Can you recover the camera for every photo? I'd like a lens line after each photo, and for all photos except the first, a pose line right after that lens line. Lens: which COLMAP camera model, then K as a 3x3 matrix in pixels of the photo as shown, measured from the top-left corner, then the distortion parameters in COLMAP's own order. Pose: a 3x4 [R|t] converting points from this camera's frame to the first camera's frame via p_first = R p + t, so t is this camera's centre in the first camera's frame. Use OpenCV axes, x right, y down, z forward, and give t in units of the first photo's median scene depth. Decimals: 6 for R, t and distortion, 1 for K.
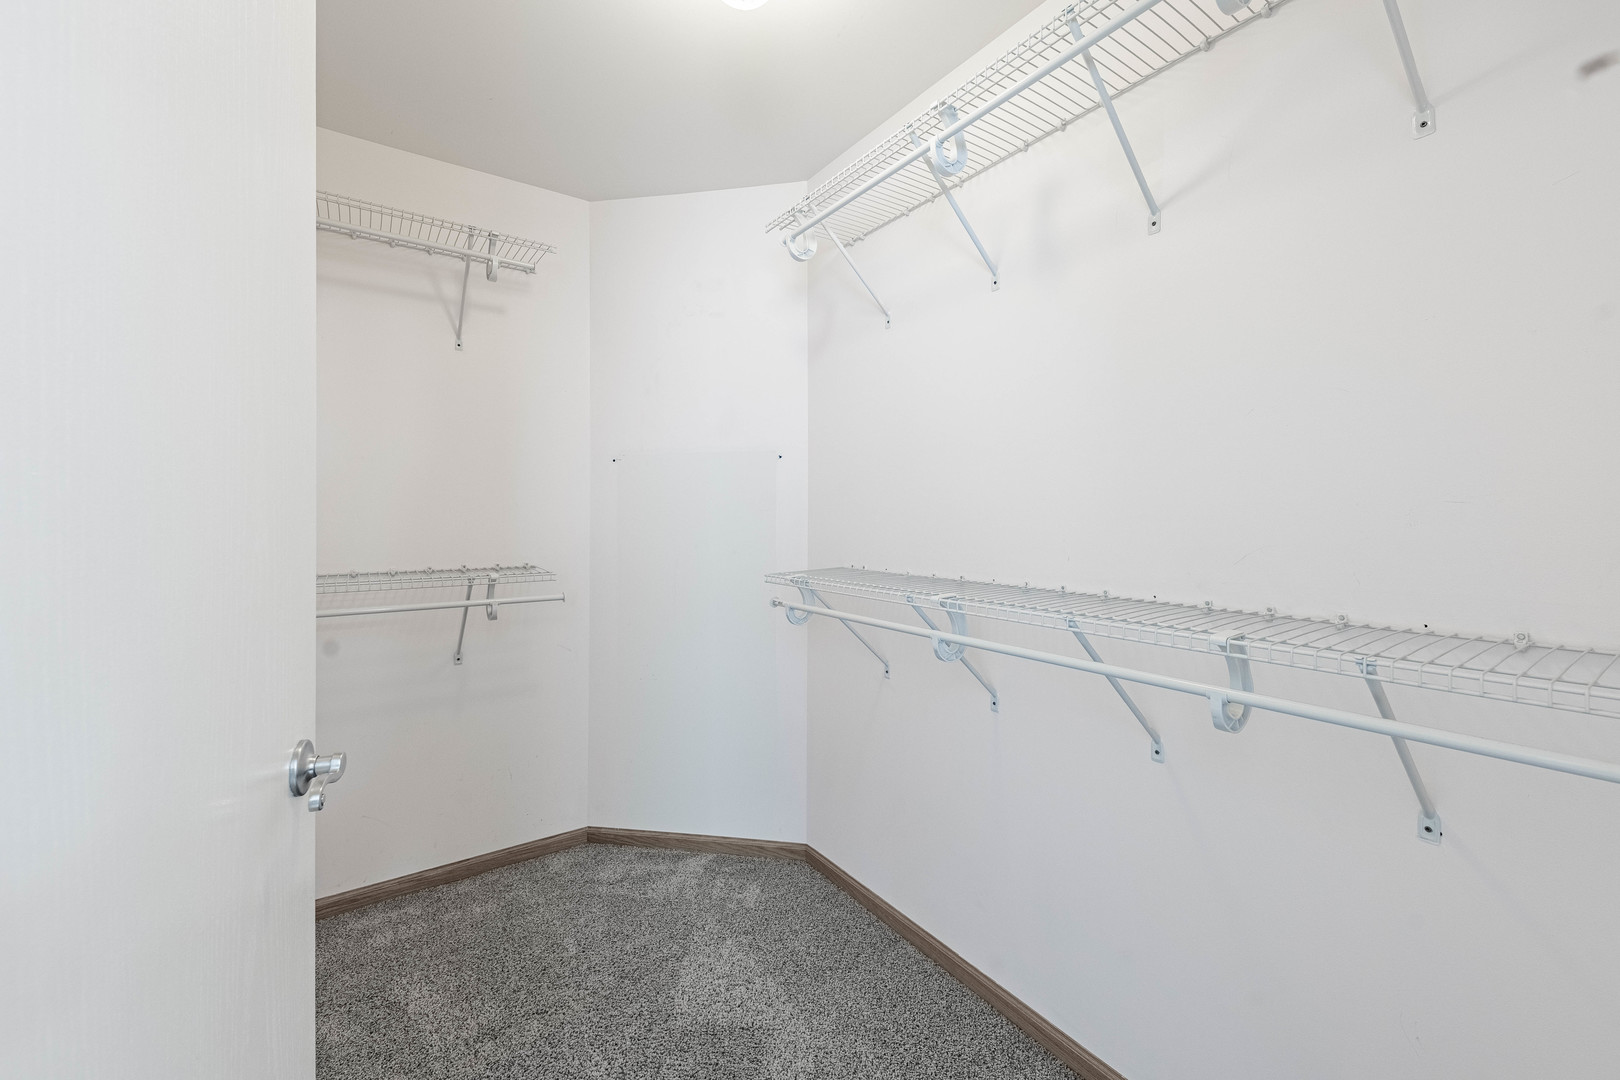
lens RADIAL K [[649.5, 0, 805.5], [0, 649.5, 507.4], [0, 0, 1]] dist [0.002233, -0.000075]
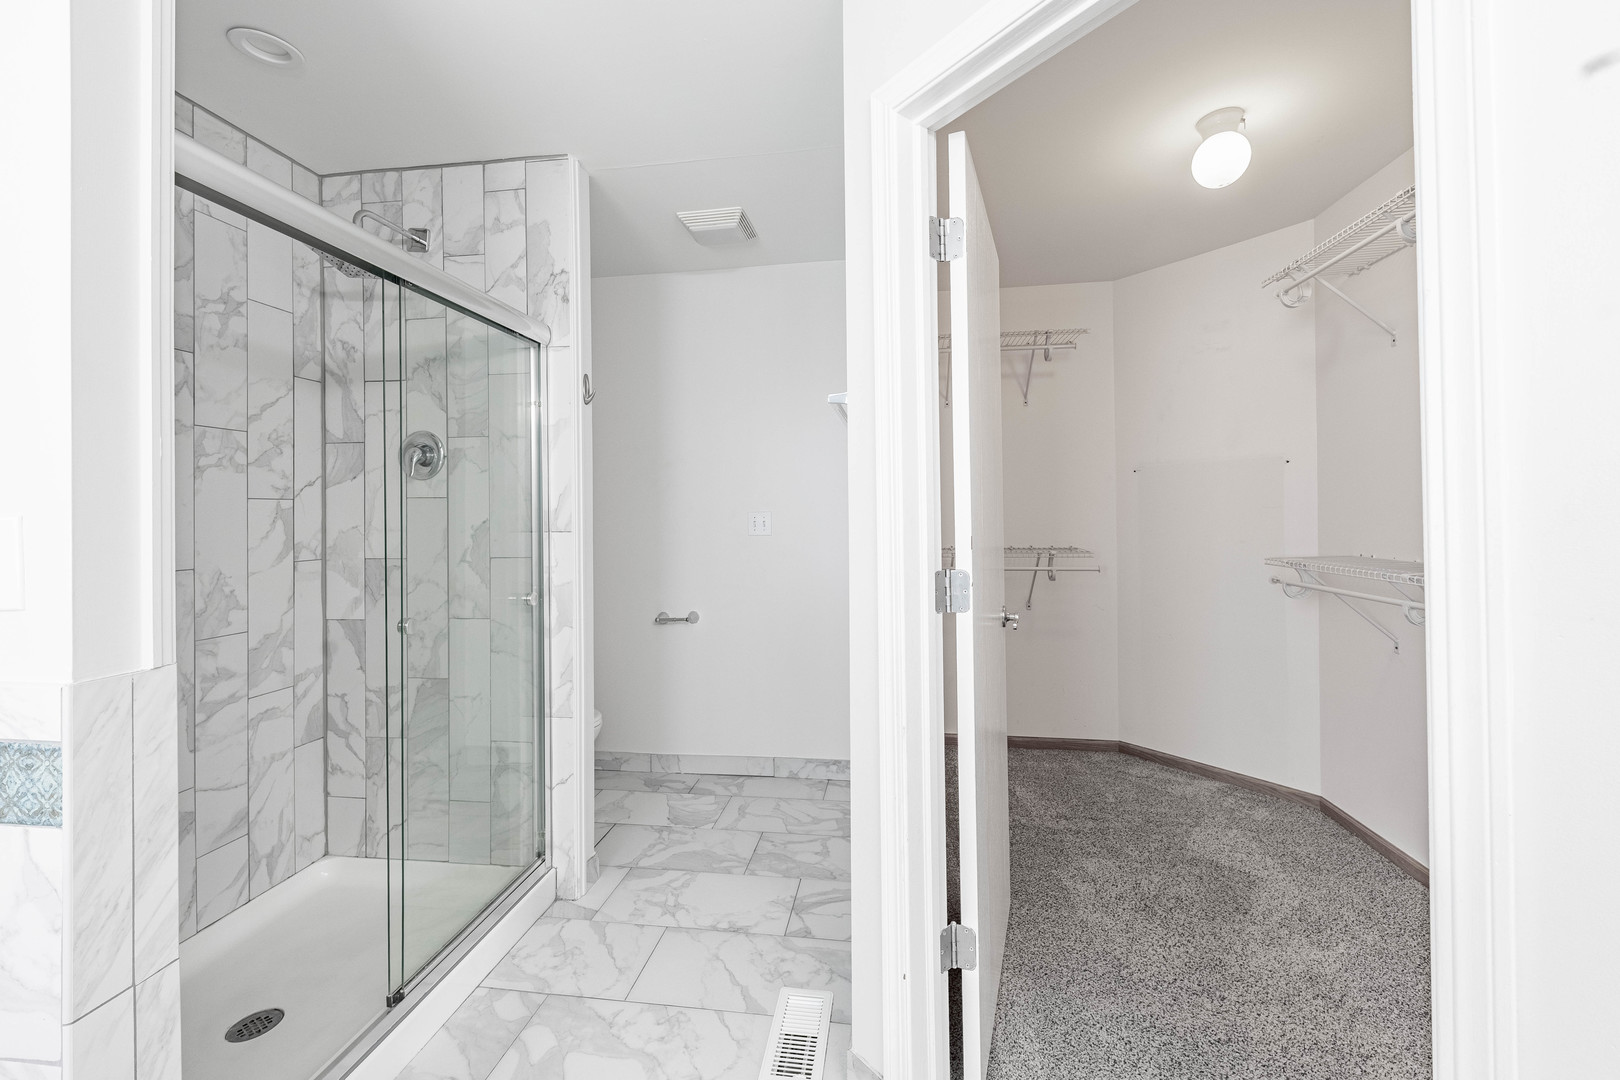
lens RADIAL K [[649.5, 0, 805.5], [0, 649.5, 507.4], [0, 0, 1]] dist [0.002233, -0.000075]
pose [[0.729395, -0.012108, -0.683986, 0.144900], [0.017307, 0.999850, 0.000756, -0.011720], [0.683874, -0.012389, 0.729495, -0.514061]]
